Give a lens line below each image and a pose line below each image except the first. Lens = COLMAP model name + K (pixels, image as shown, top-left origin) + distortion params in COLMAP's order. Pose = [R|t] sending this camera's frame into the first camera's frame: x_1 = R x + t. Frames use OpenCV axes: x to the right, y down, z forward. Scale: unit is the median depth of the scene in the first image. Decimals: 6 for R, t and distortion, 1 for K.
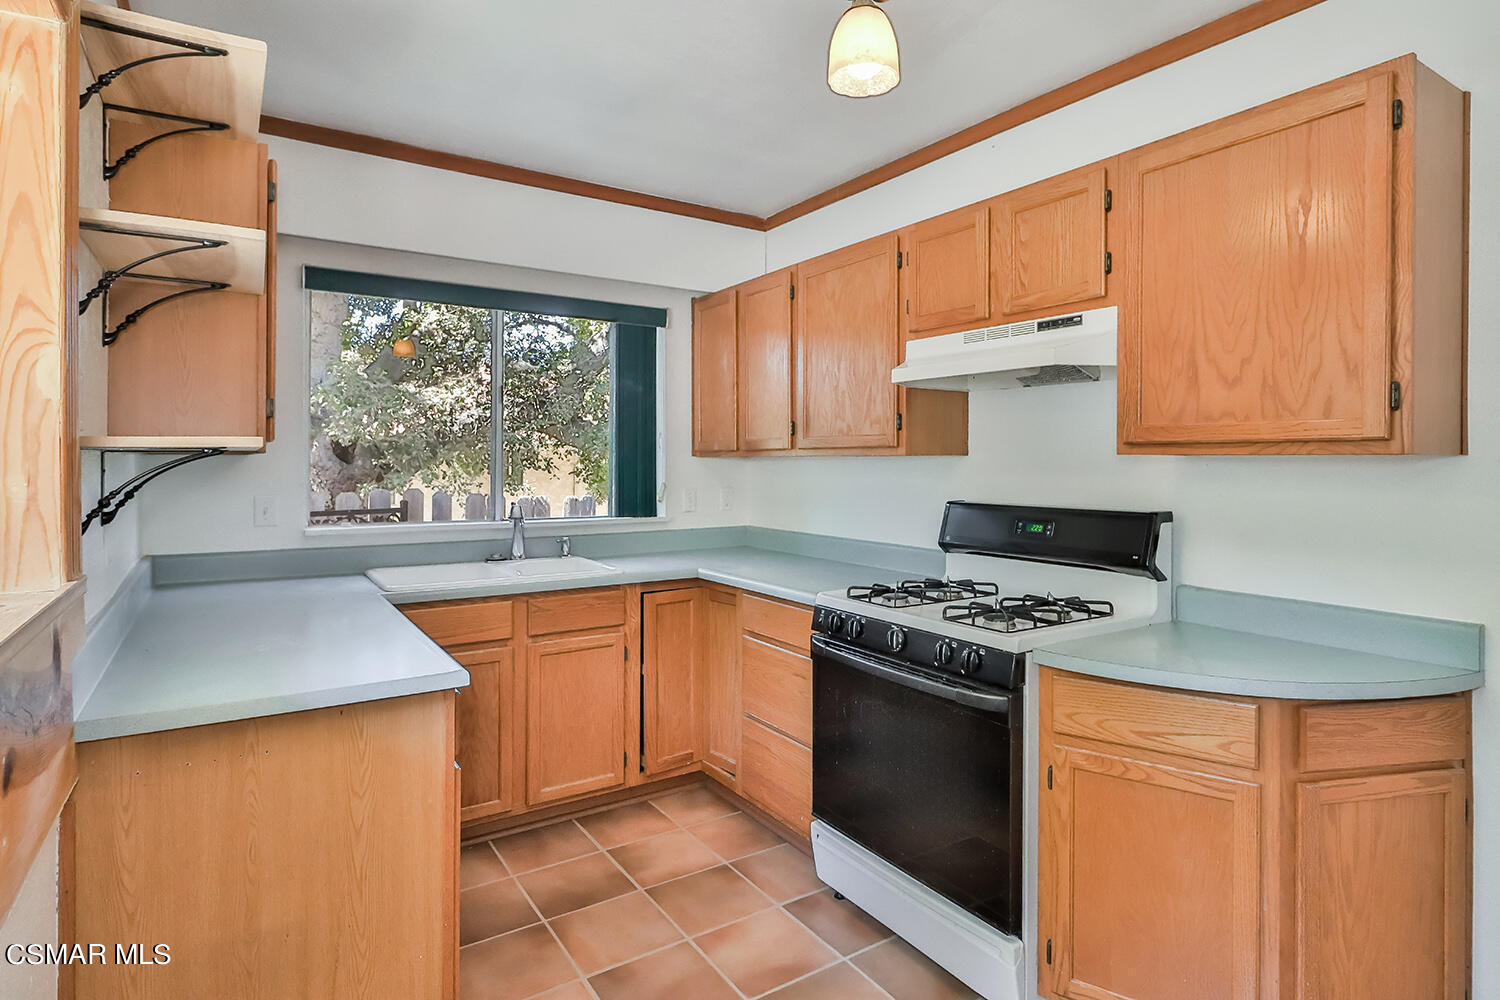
lens RADIAL K [[790.7, 0, 754.3], [0, 790.7, 469.3], [0, 0, 1]] dist [0.002229, -0.004295]
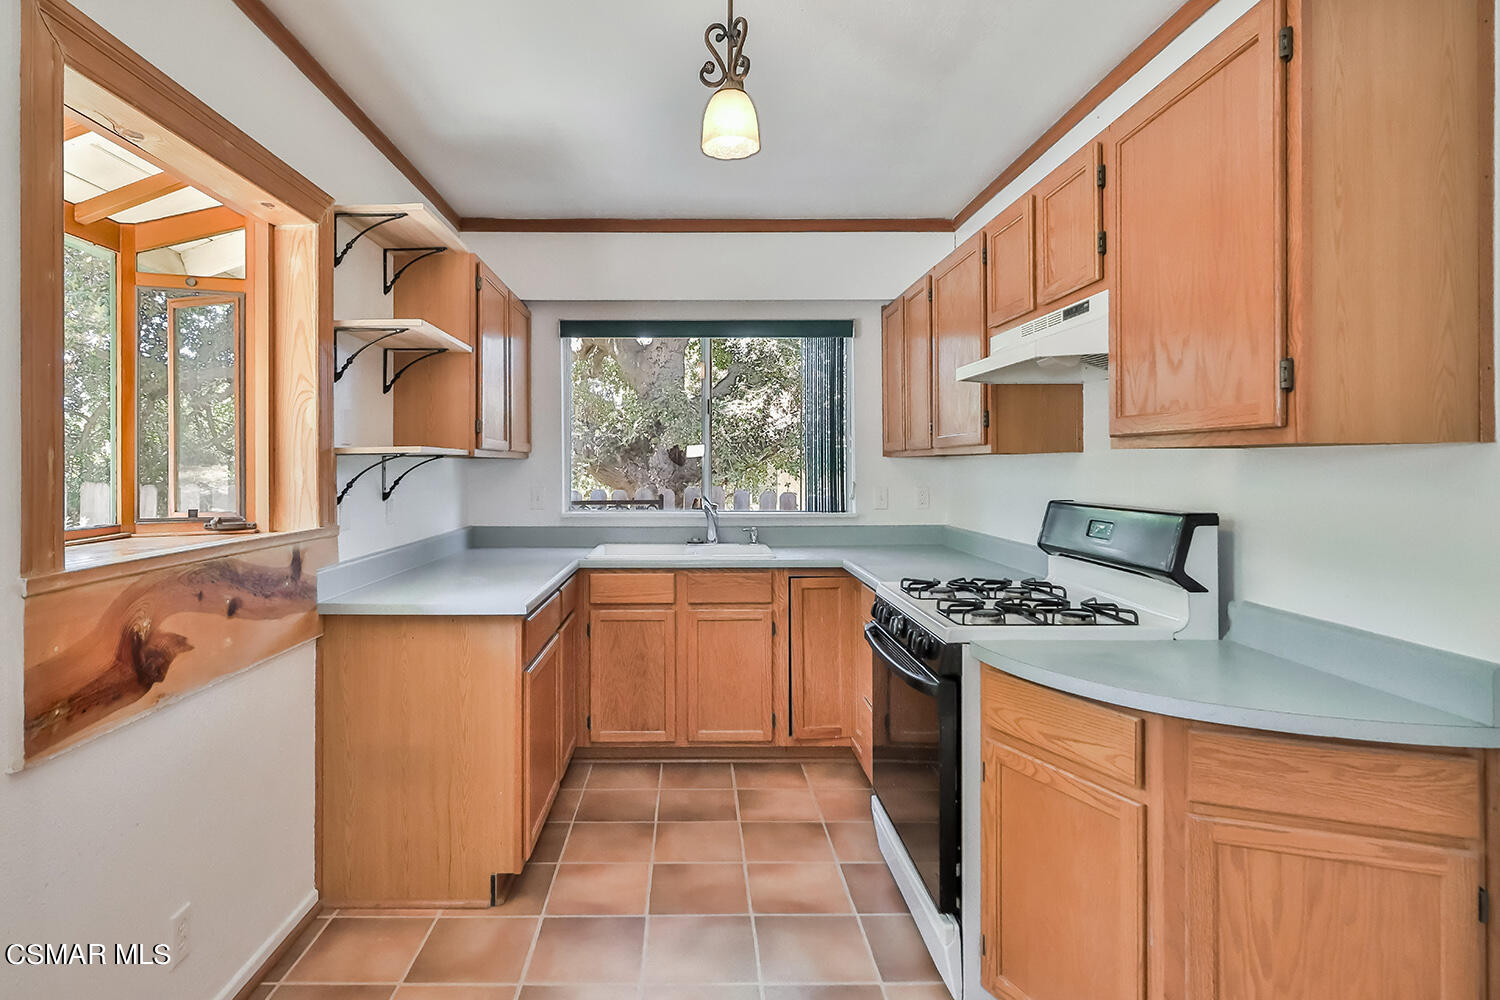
lens RADIAL K [[790.7, 0, 687.9], [0, 790.7, 467.5], [0, 0, 1]] dist [0.002229, -0.004295]
pose [[0.838242, -0.002365, -0.545293, 0.417427], [-0.000938, 0.999983, -0.005779, 0.006861], [0.545297, 0.005356, 0.838226, -0.036619]]
